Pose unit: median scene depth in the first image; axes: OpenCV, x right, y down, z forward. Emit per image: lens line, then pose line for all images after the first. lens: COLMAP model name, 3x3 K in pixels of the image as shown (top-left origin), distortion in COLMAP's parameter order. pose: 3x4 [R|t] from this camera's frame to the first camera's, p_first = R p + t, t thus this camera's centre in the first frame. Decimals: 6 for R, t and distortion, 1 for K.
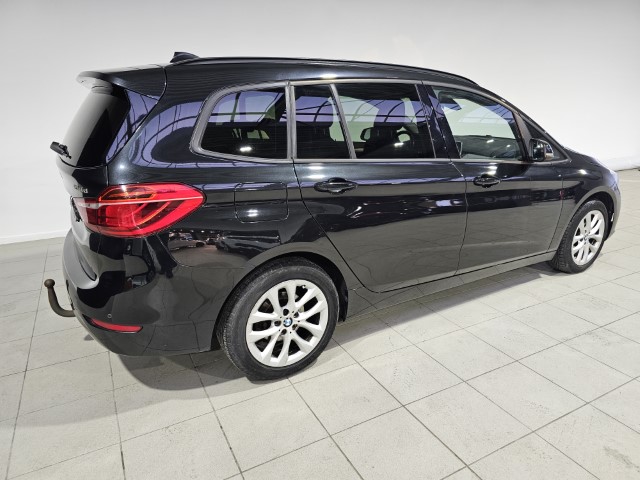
lens RADIAL K [[433.4, 0, 318.7], [0, 433.4, 240.2], [0, 0, 1]] dist [0.051498, -0.019408]
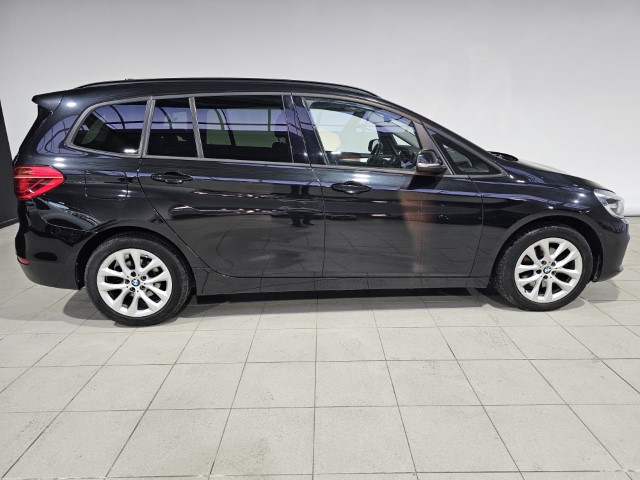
lens RADIAL K [[433.4, 0, 313.5], [0, 433.4, 239.5], [0, 0, 1]] dist [0.051498, -0.019408]
pose [[0.879451, 0.119426, -0.460764, 0.945157], [-0.134307, 0.990940, 0.000495, -0.007351], [0.456649, 0.061449, 0.887522, 0.085999]]
